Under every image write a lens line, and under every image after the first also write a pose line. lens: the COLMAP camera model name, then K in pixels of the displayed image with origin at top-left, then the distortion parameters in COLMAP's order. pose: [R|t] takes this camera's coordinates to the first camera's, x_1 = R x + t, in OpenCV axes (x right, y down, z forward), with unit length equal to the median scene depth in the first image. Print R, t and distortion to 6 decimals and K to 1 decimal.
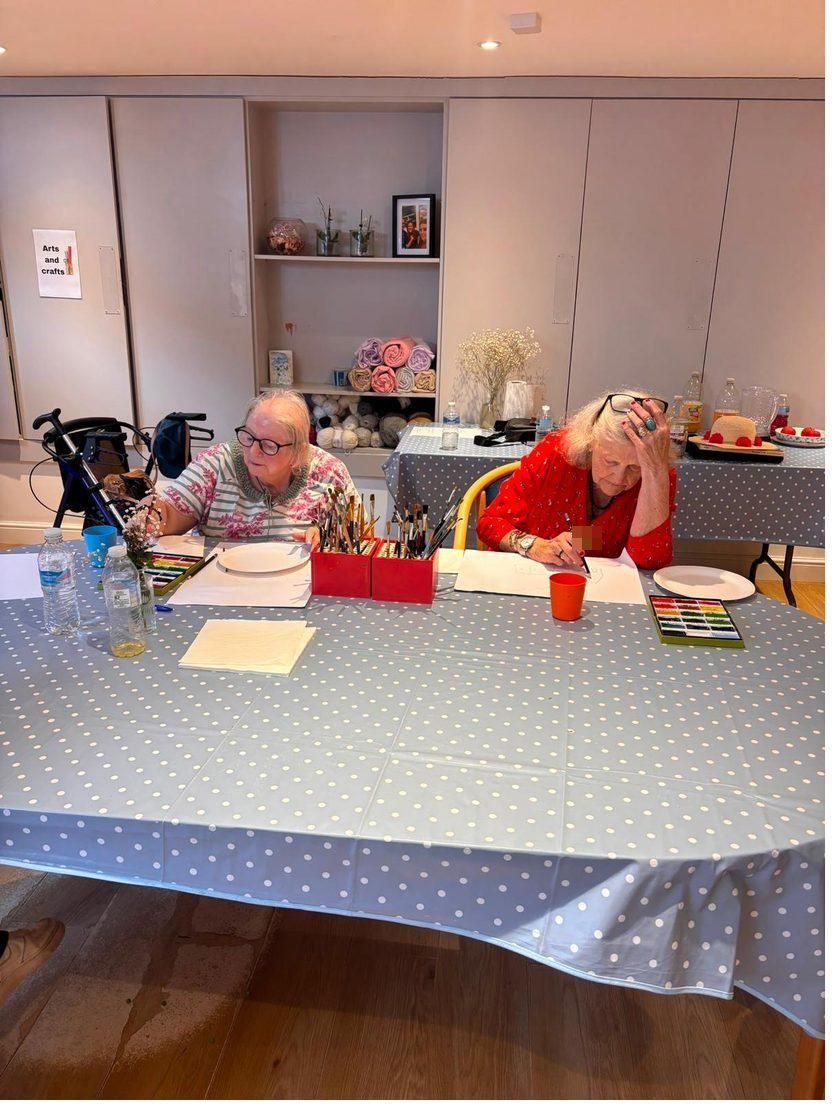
lens RADIAL K [[765.9, 0, 388.9], [0, 765.9, 558.9], [0, 0, 1]] dist [0.000348, -0.018083]
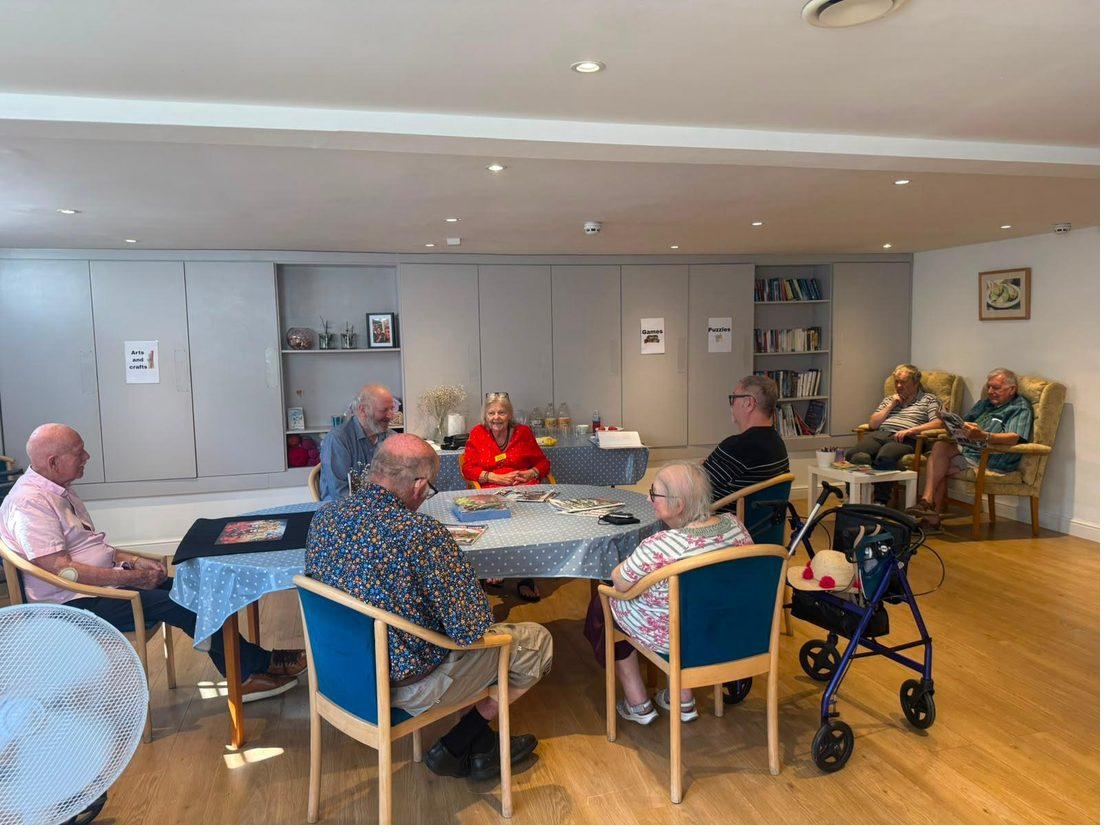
lens RADIAL K [[788.3, 0, 529.3], [0, 788.3, 460.9], [0, 0, 1]] dist [0.075406, -0.211913]
pose [[0.917147, -0.101490, 0.385411, -0.363617], [0.174473, 0.971689, -0.159312, 0.179289], [-0.358331, 0.213356, 0.908888, -0.636370]]
